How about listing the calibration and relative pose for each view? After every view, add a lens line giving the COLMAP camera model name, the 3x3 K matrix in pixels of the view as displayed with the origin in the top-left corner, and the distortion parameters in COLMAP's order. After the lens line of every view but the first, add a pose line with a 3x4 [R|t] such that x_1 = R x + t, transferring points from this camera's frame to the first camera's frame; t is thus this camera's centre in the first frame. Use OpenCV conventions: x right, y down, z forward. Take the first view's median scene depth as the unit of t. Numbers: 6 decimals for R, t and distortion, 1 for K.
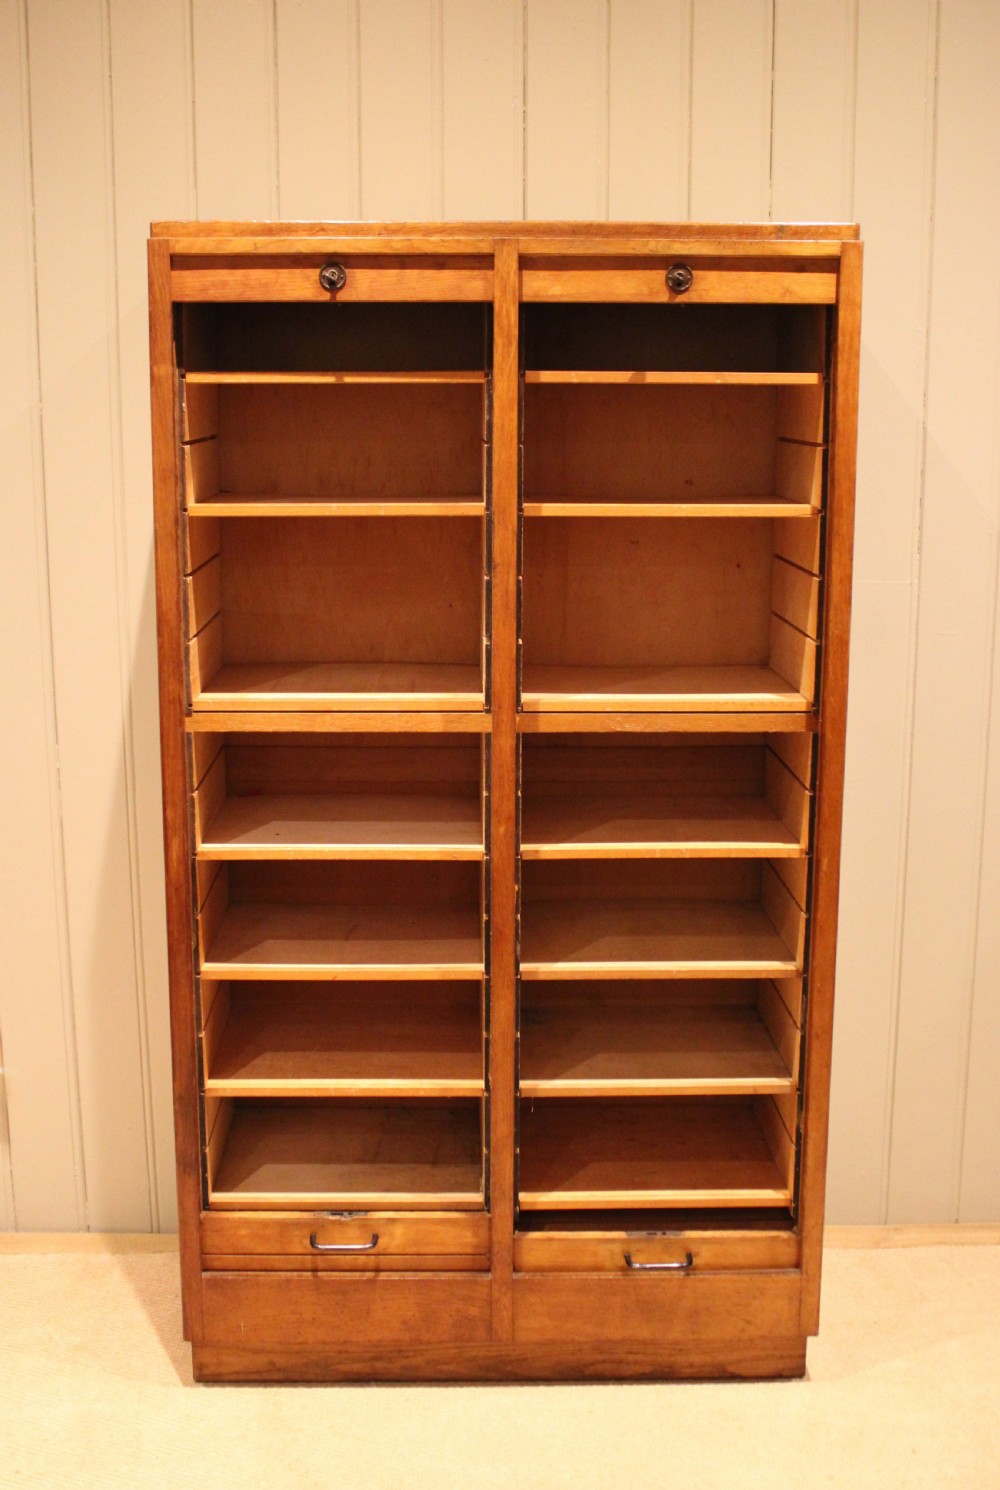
lens RADIAL K [[1706.2, 0, 491.0], [0, 1706.2, 683.5], [0, 0, 1]] dist [-0.137514, 0.152236]
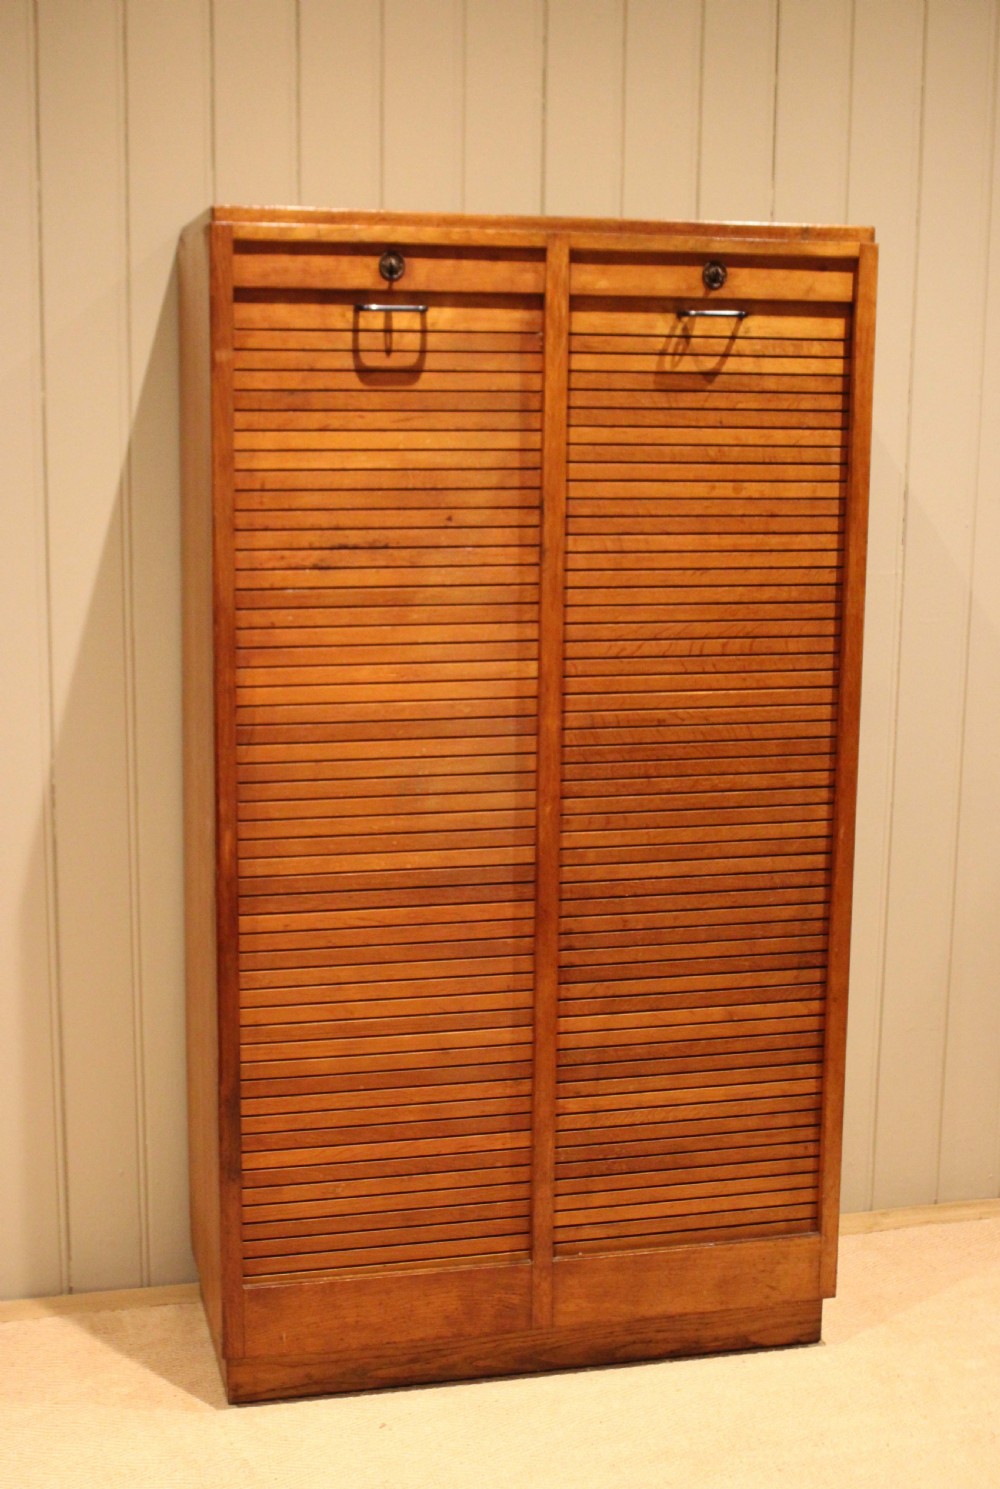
lens RADIAL K [[2059.1, 0, 499.8], [0, 2059.1, 746.6], [0, 0, 1]] dist [-0.082348, 0.044705]
pose [[0.973769, -0.030080, 0.225541, -0.295523], [0.031535, 0.999499, -0.002848, 0.049980], [-0.225343, 0.009886, 0.974229, -0.196874]]
